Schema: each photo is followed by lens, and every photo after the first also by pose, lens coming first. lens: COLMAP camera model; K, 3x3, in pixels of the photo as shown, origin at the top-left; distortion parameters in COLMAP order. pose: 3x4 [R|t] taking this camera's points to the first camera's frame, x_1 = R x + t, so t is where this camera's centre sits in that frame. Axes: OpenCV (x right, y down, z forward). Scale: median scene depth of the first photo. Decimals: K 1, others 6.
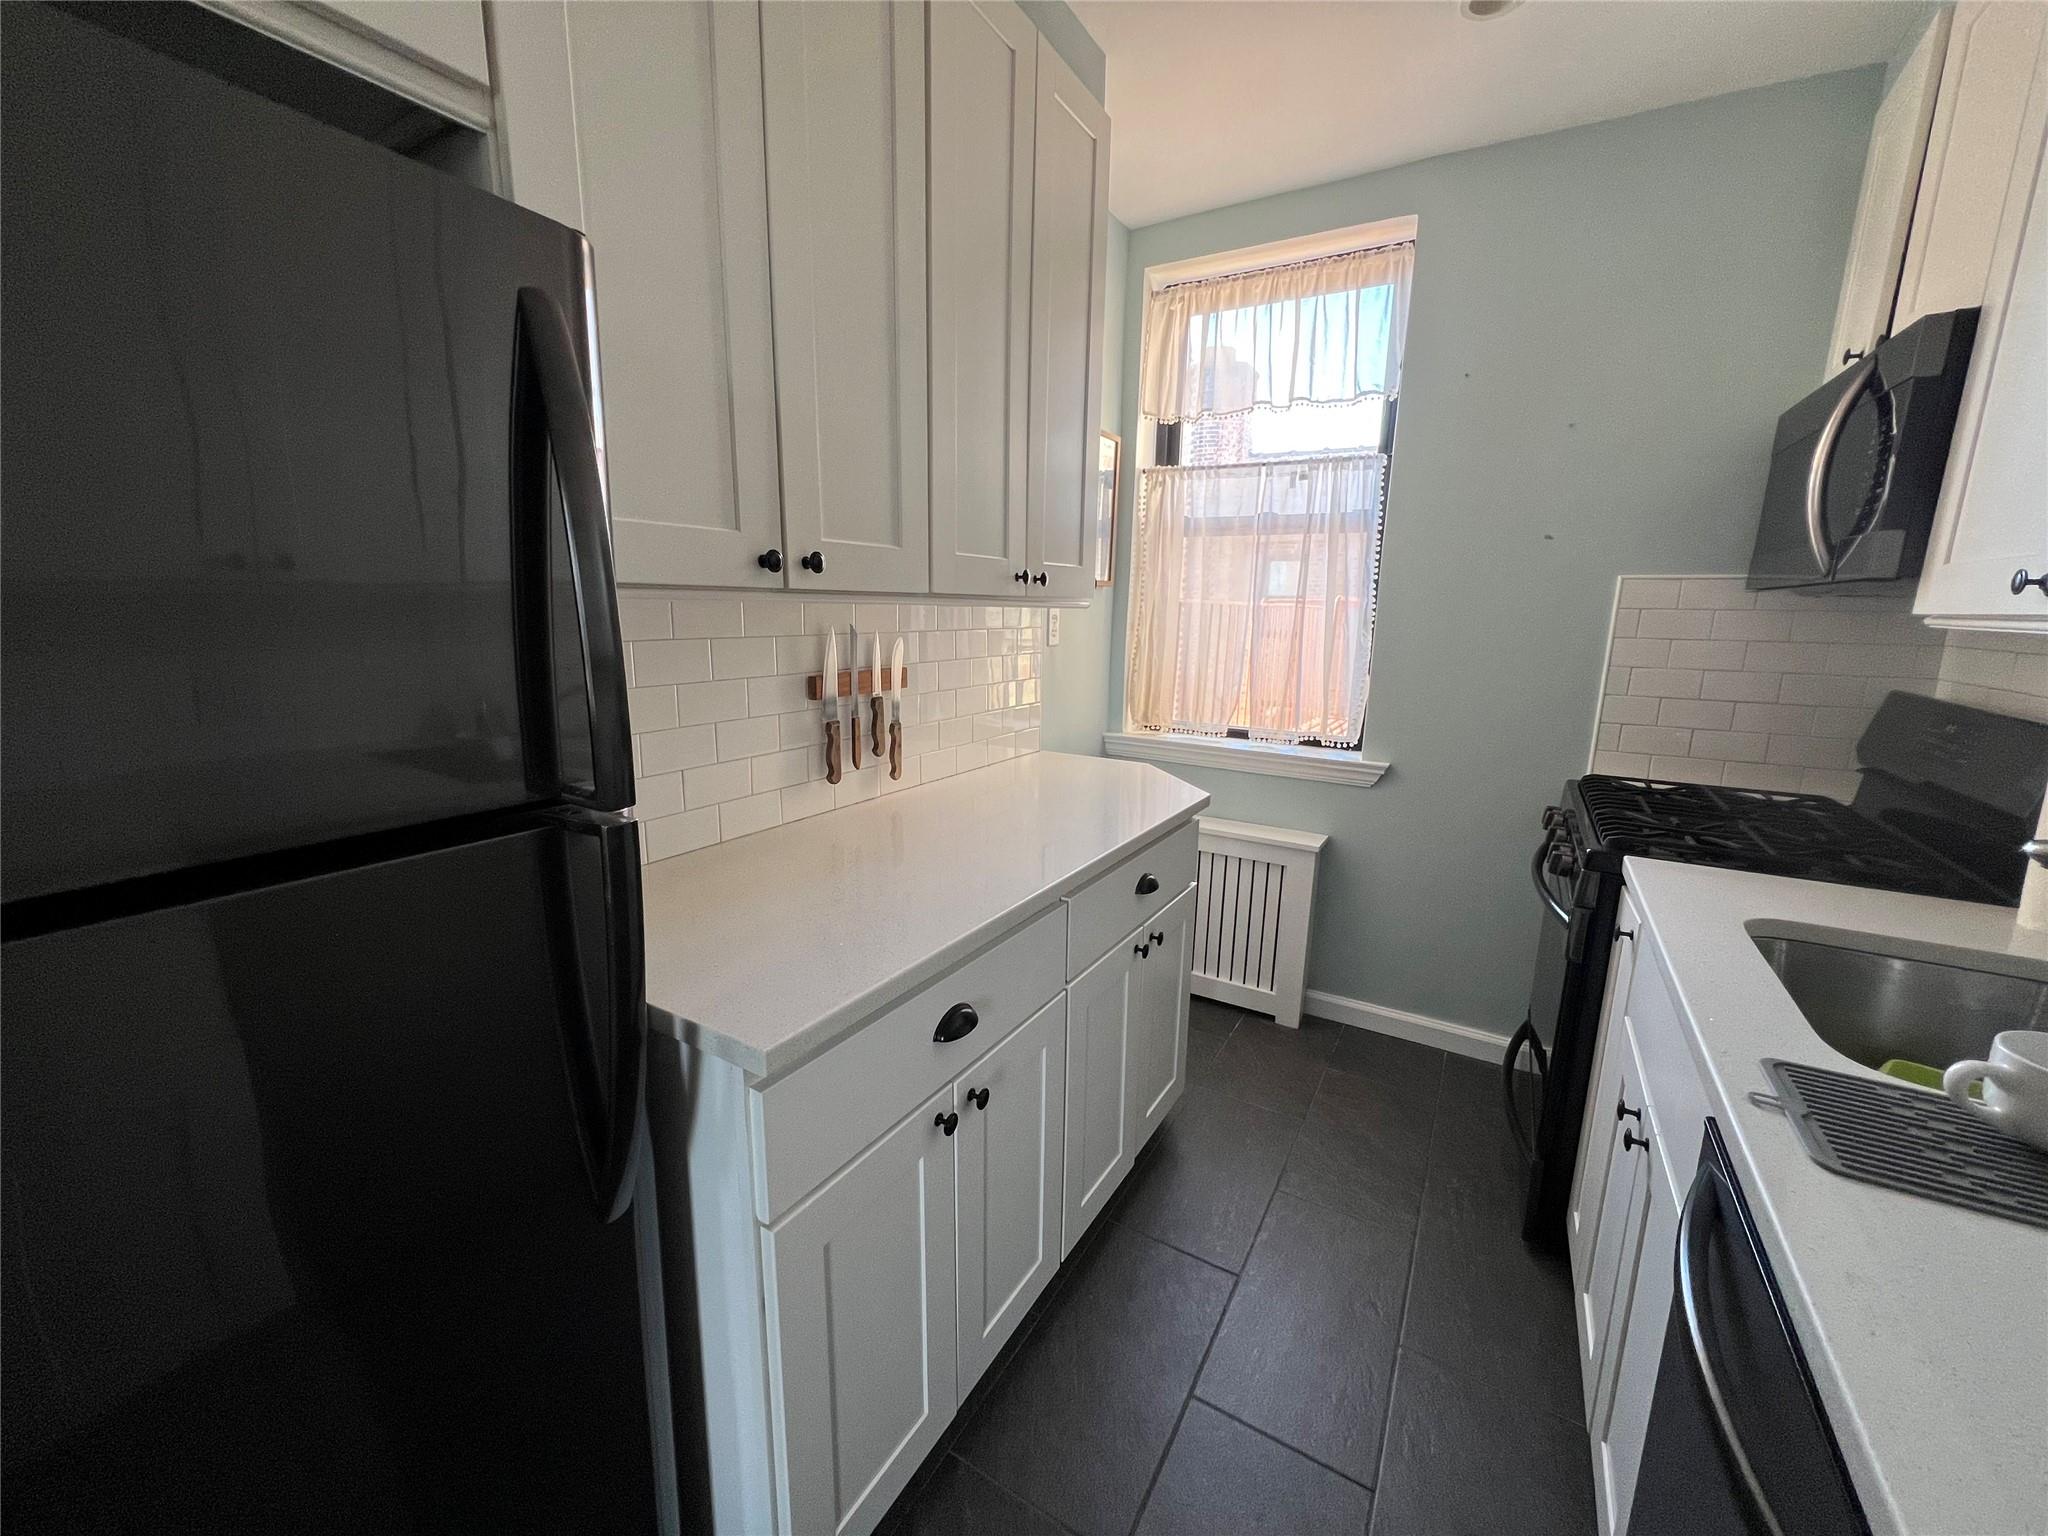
lens RADIAL K [[818.2, 0, 1022.5], [0, 818.2, 770.9], [0, 0, 1]] dist [-0.002512, -0.000165]
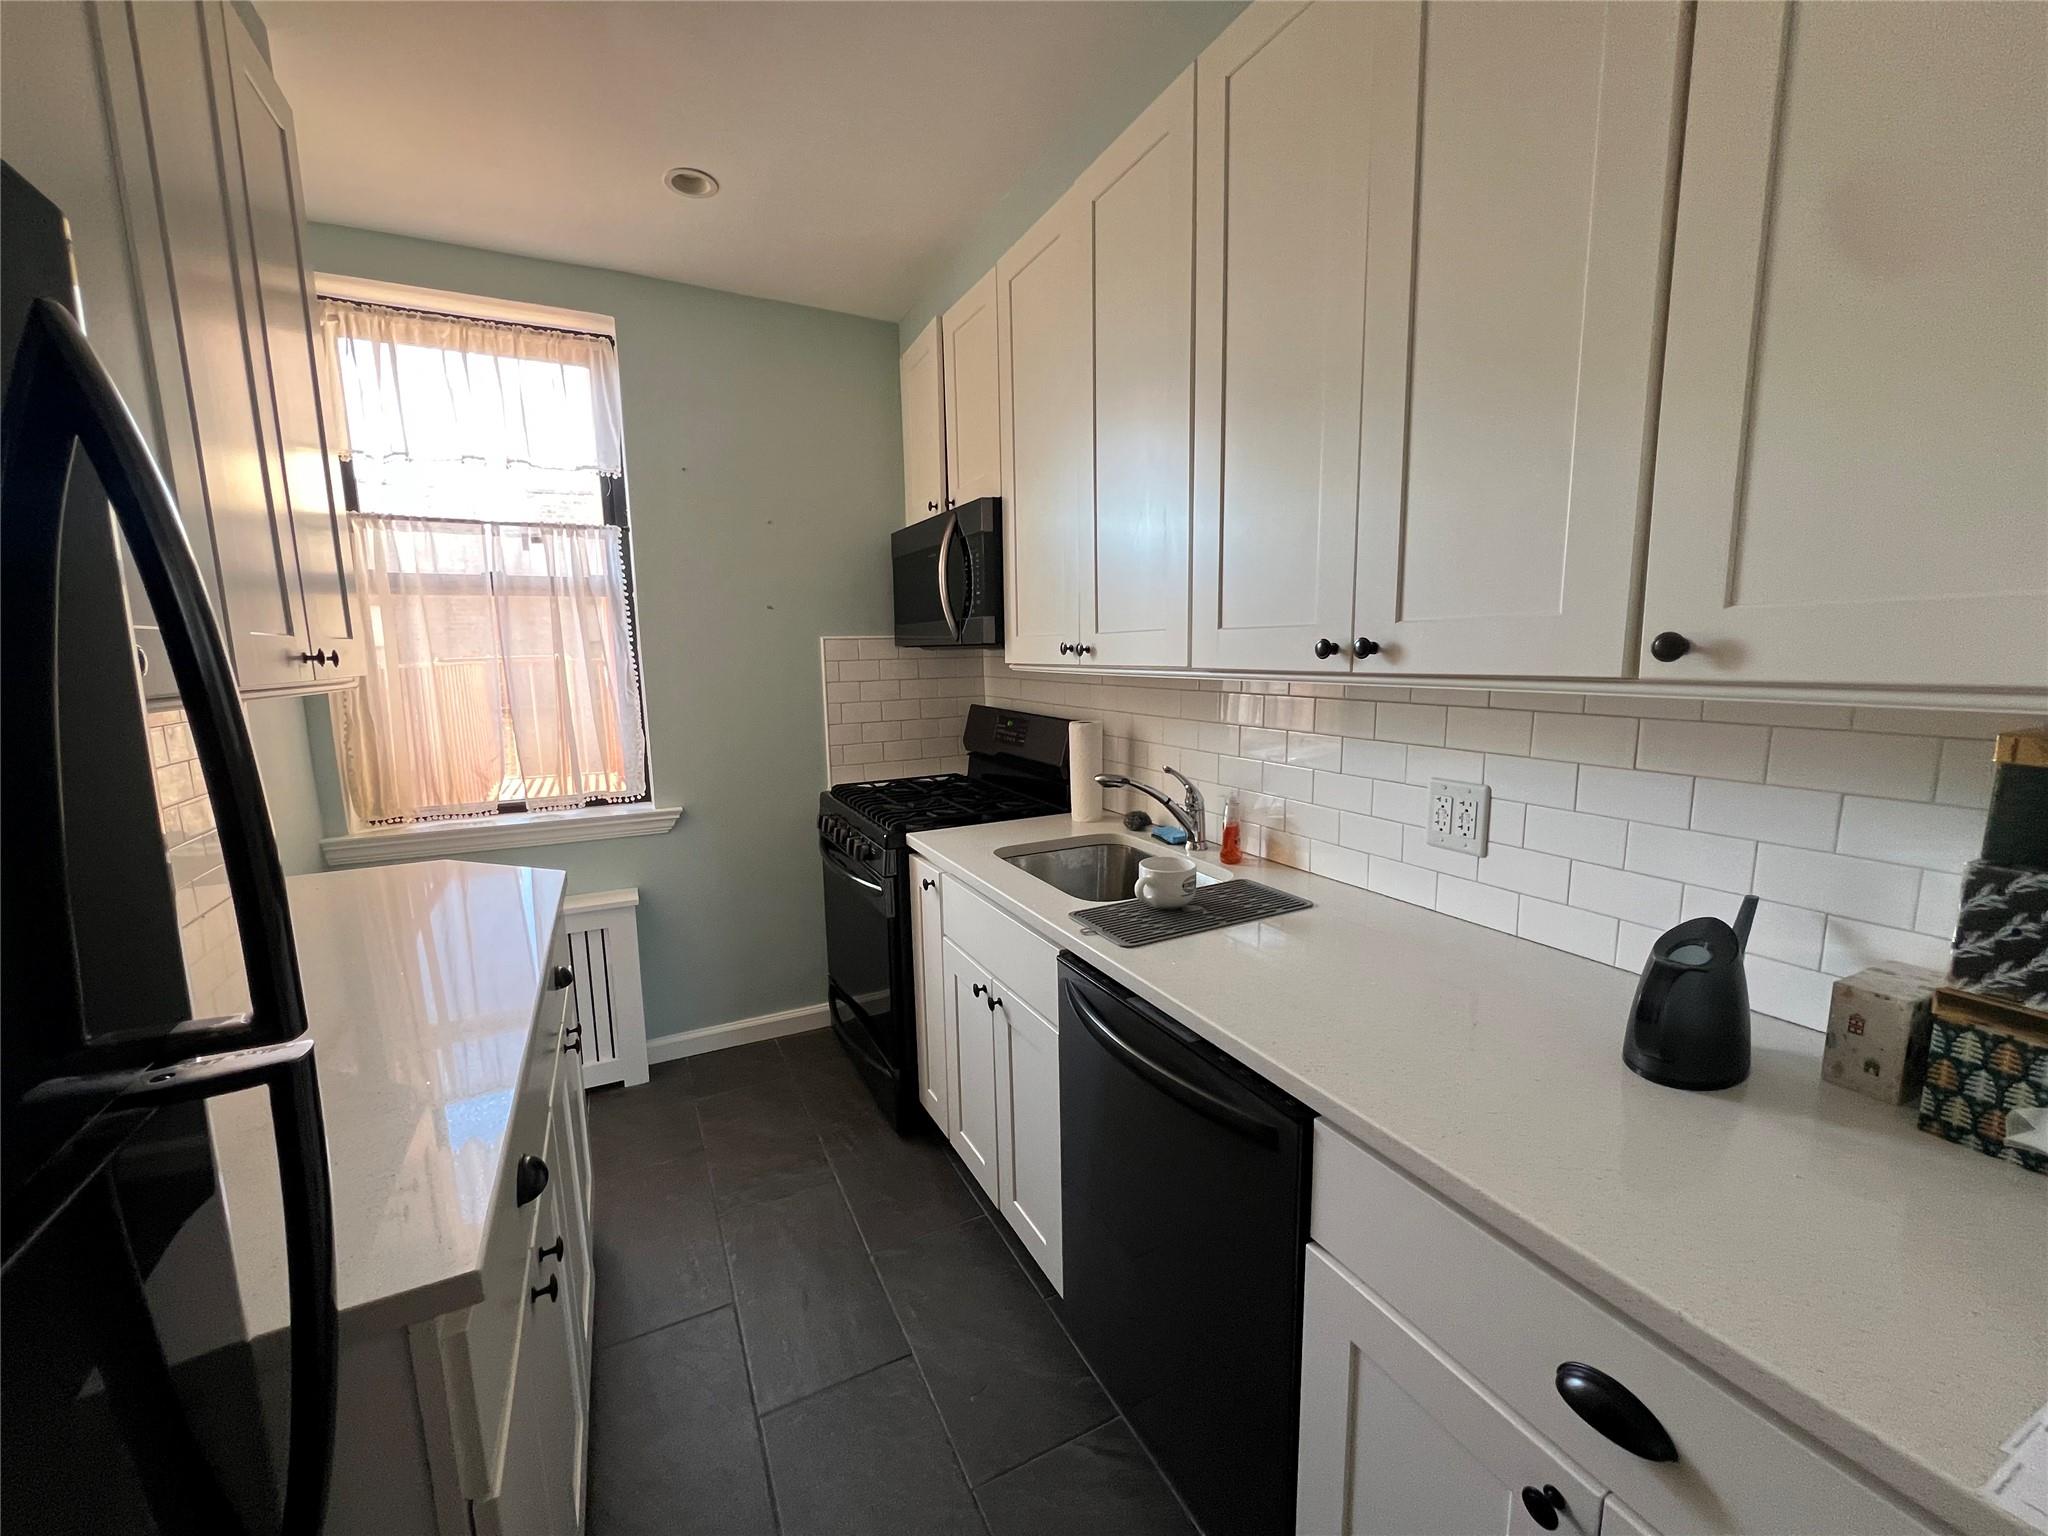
lens RADIAL K [[818.1, 0, 1024.0], [0, 818.1, 768.0], [0, 0, 1]] dist [0.001745, 0.000113]
pose [[0.534164, -0.148649, 0.832209, -0.208106], [0.194587, 0.979606, 0.050079, -0.025870], [-0.822681, 0.135187, 0.552196, 0.009909]]
